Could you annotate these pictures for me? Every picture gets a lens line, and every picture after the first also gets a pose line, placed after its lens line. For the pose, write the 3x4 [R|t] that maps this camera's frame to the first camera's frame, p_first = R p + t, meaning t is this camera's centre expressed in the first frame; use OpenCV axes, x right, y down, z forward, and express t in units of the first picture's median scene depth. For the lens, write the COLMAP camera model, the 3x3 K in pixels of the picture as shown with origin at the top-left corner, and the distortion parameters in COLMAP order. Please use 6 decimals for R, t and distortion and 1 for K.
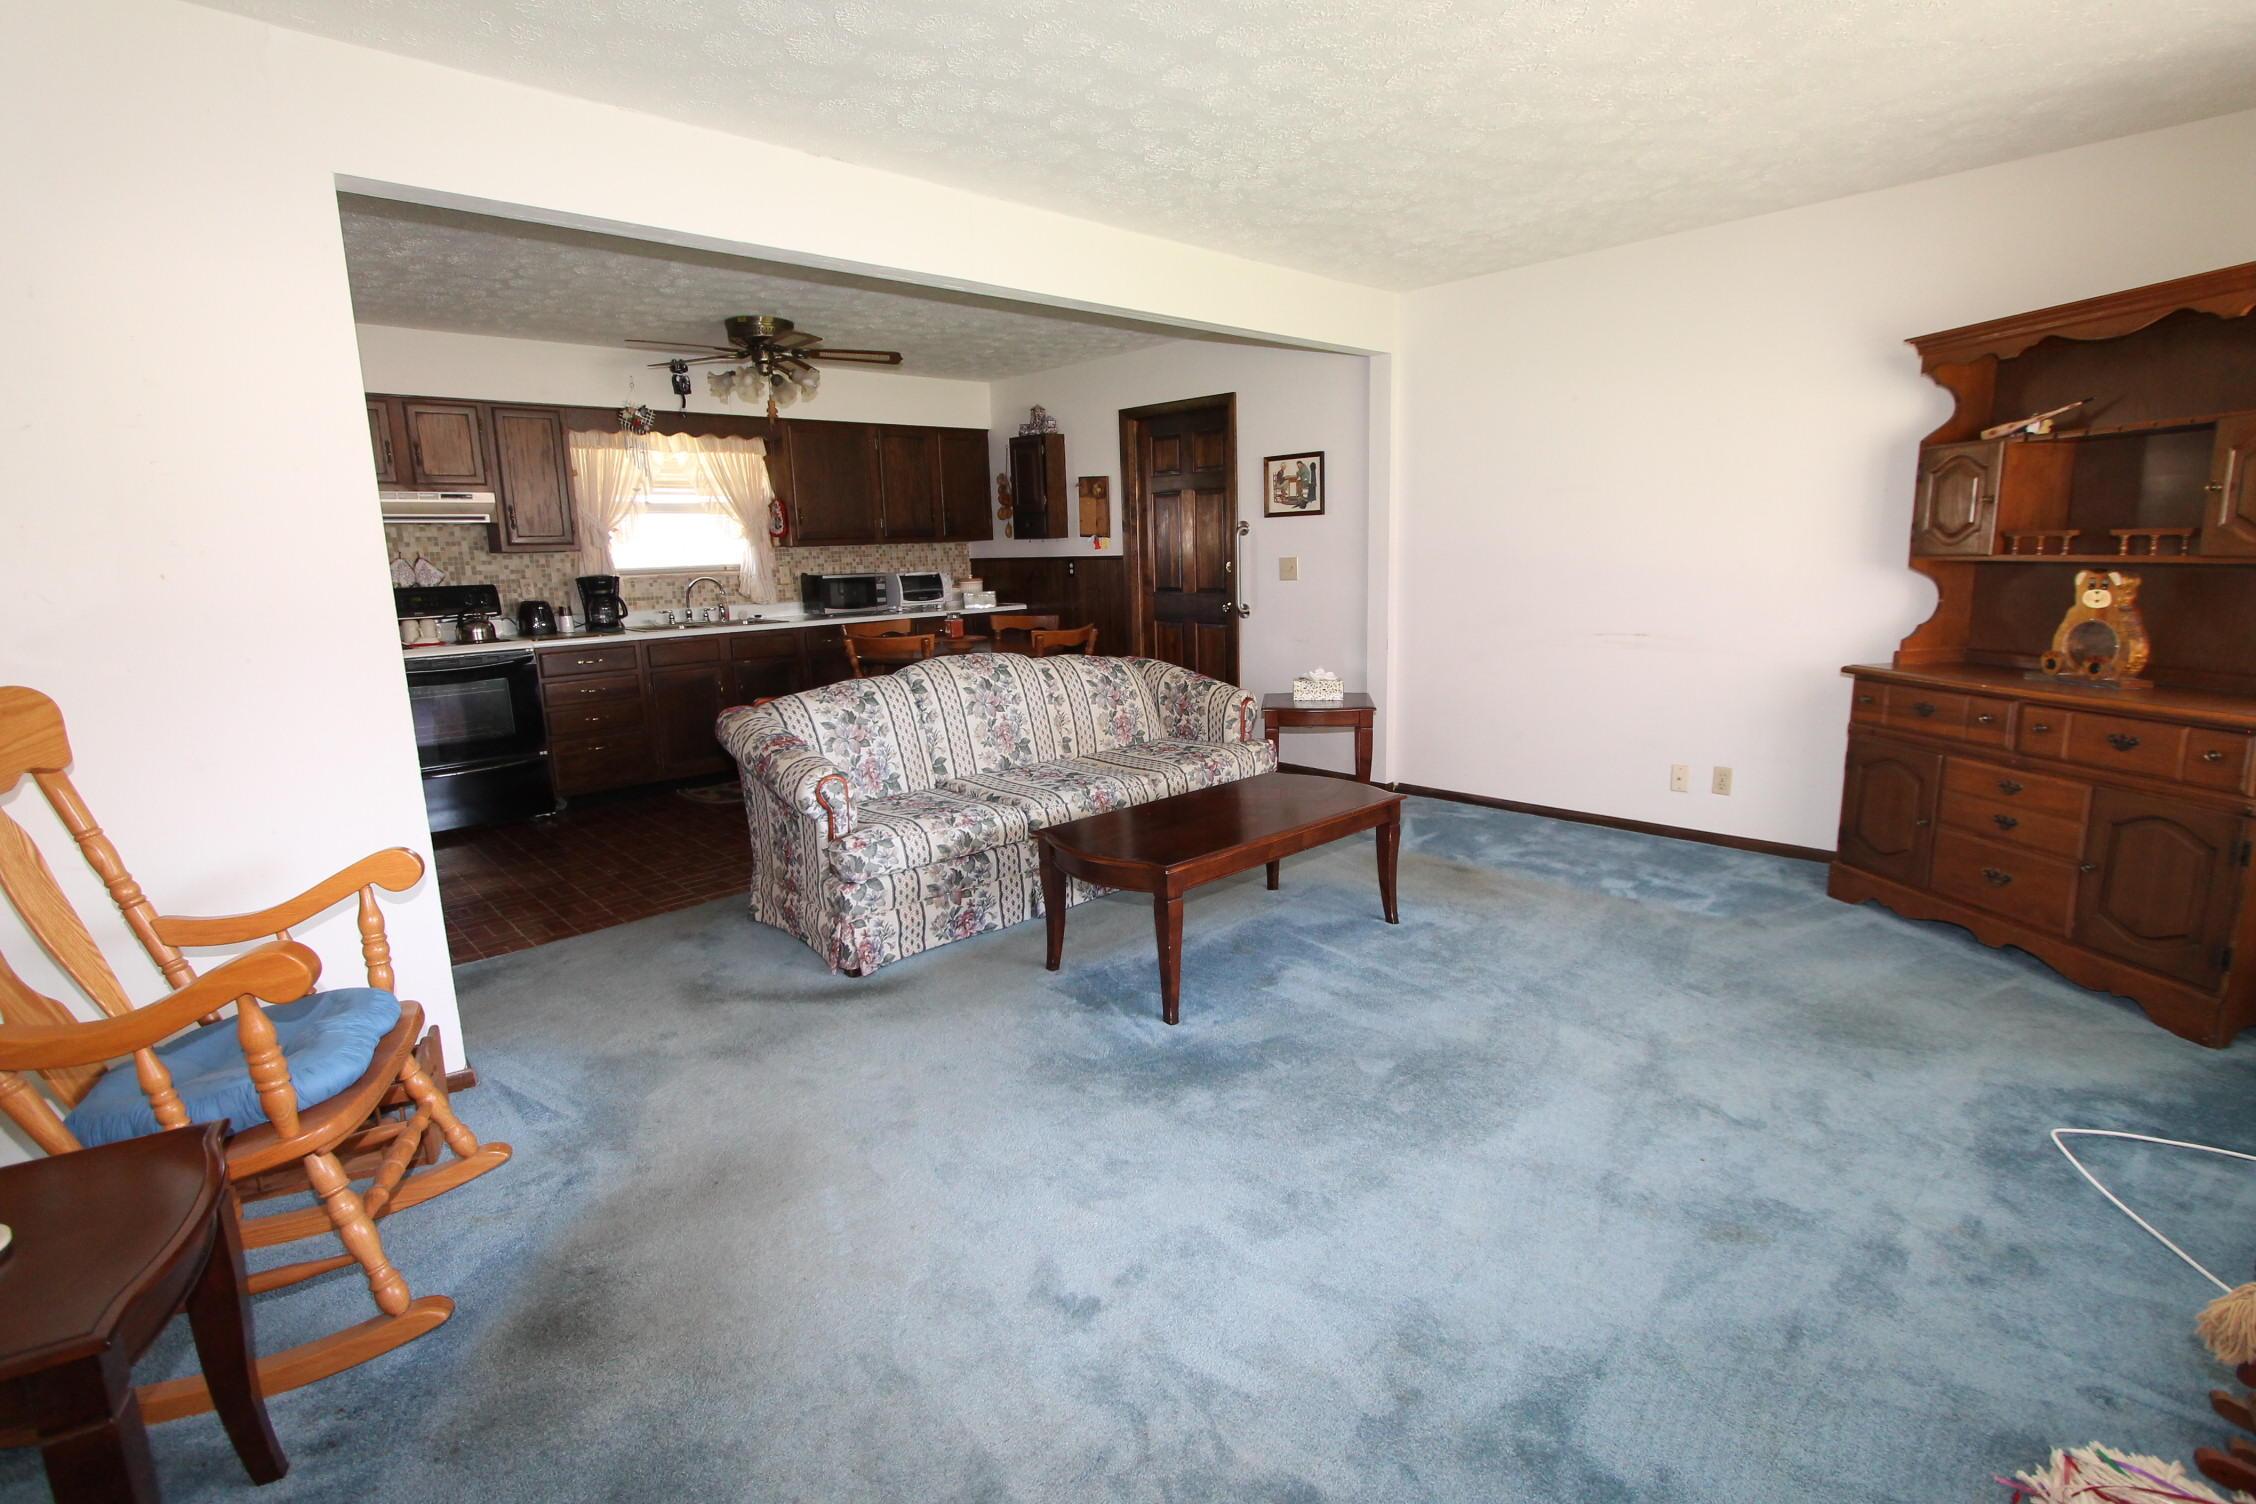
lens RADIAL K [[1067.8, 0, 1135.4], [0, 1067.8, 744.9], [0, 0, 1]] dist [-0.004818, -0.000908]
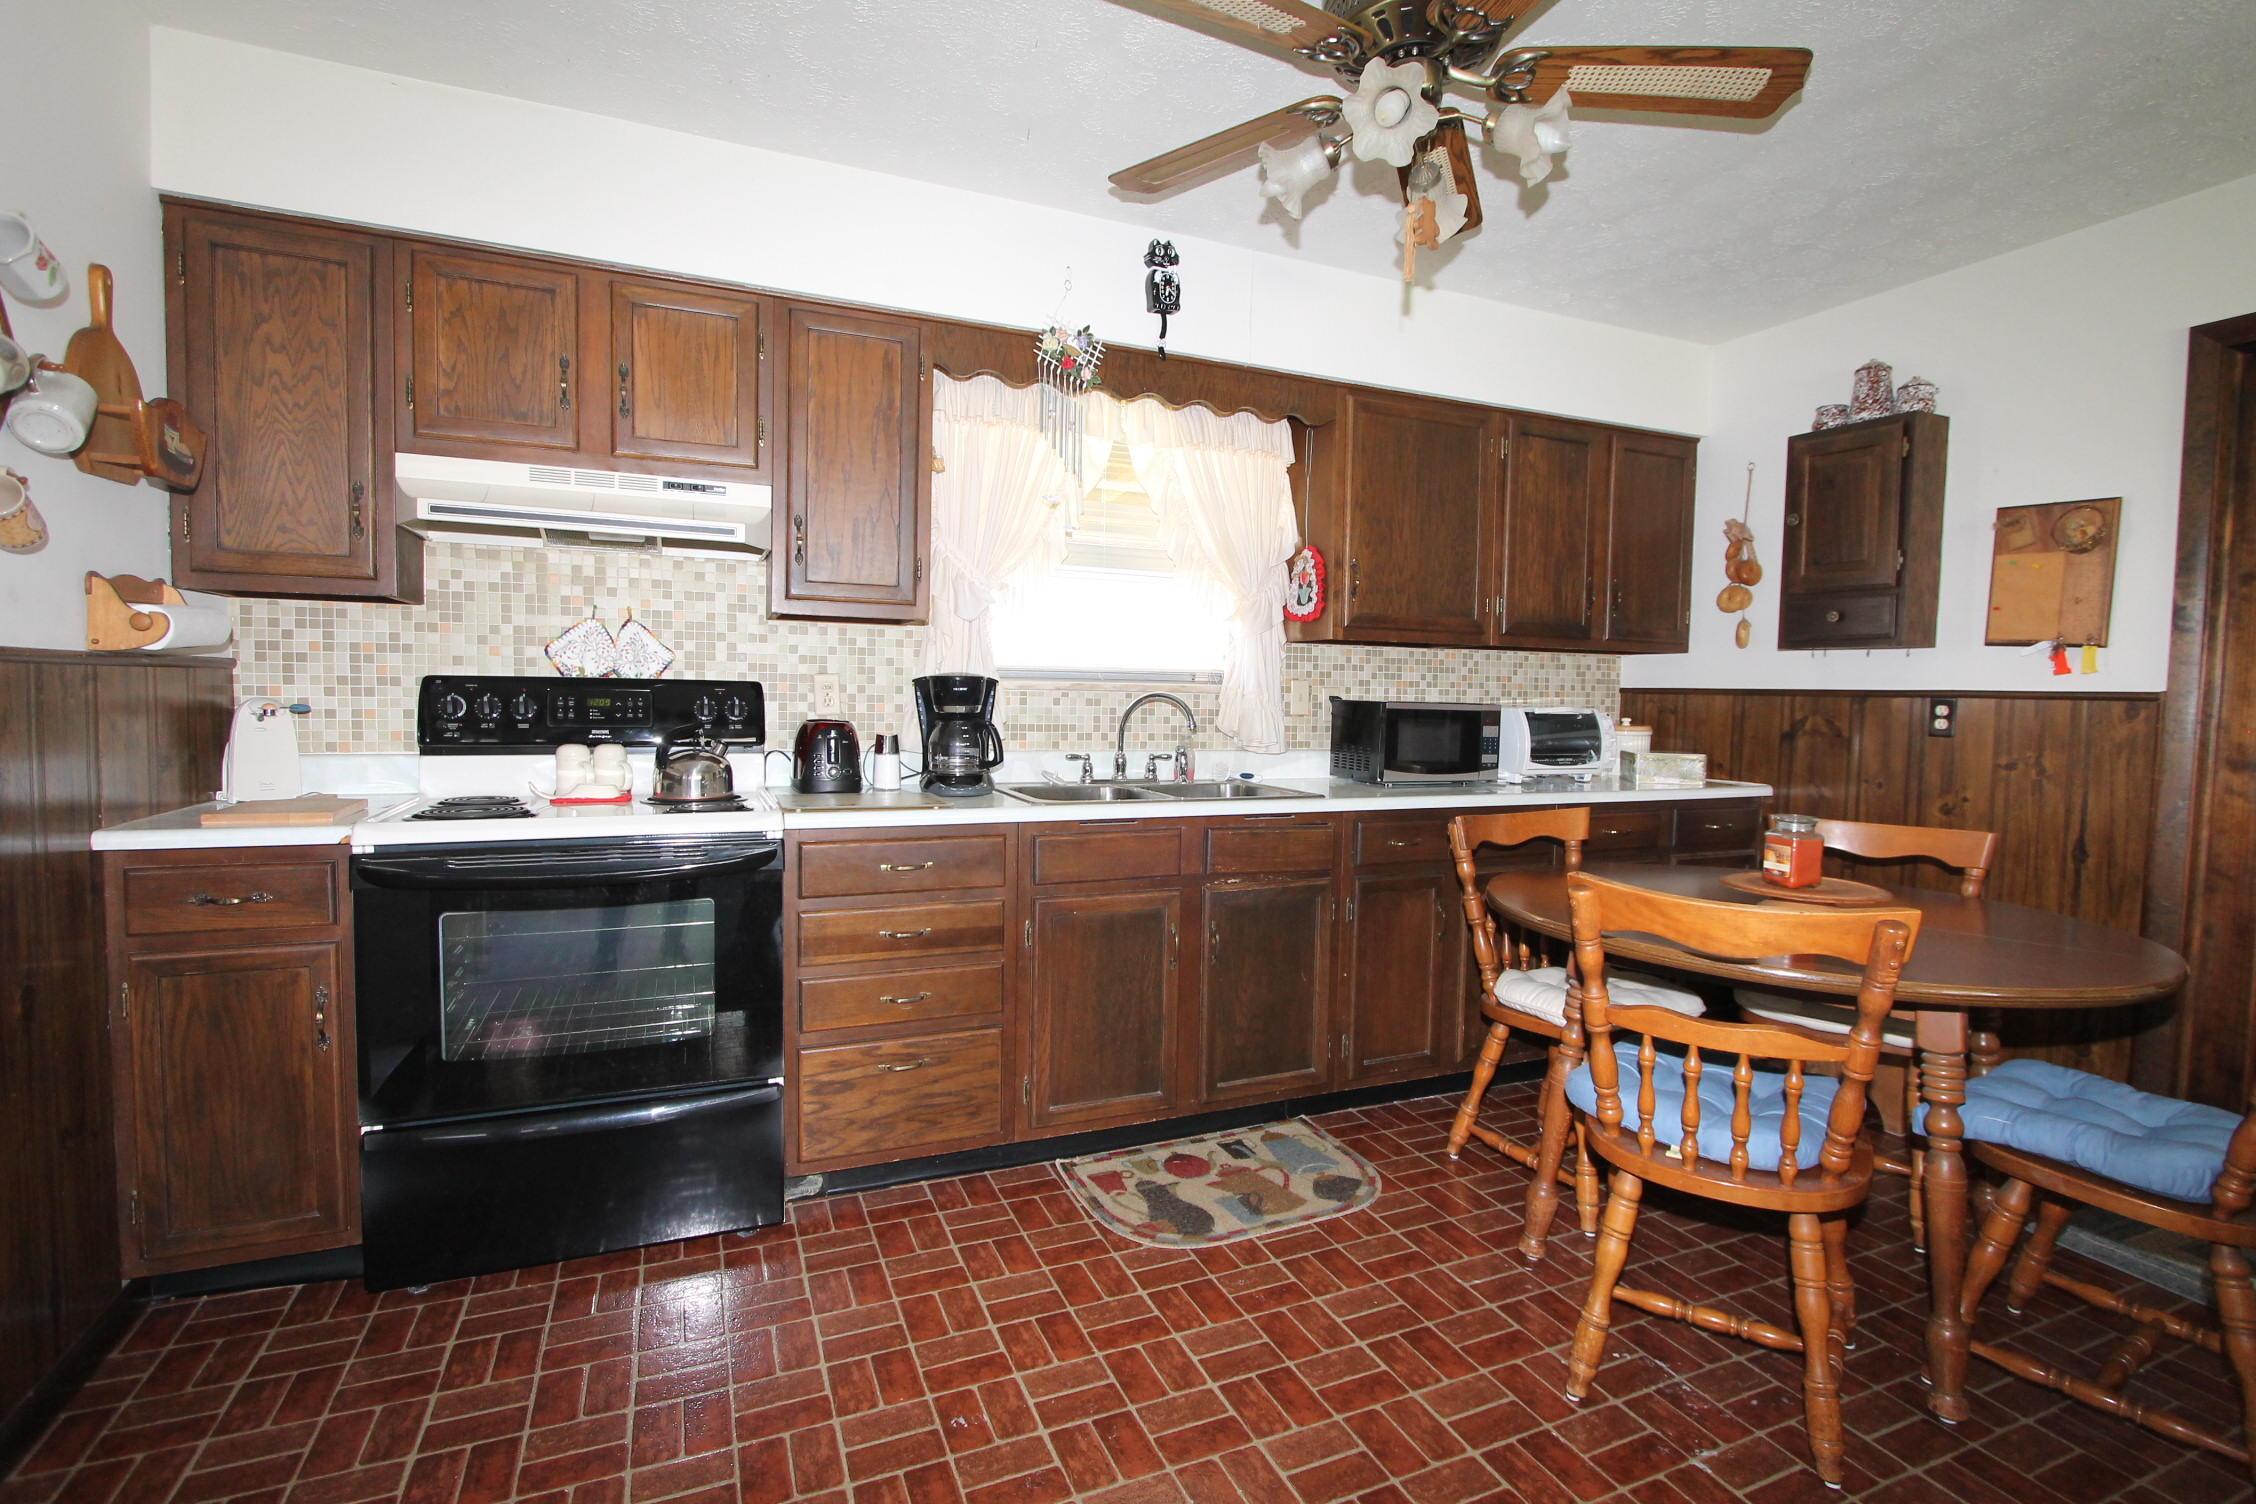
lens RADIAL K [[1067.8, 0, 1135.4], [0, 1067.8, 744.9], [0, 0, 1]] dist [-0.004818, -0.000908]
pose [[0.937955, 0.065653, -0.340485, -0.243610], [-0.109428, 0.987780, -0.110981, -0.077195], [0.329038, 0.141354, 0.933677, 0.538893]]
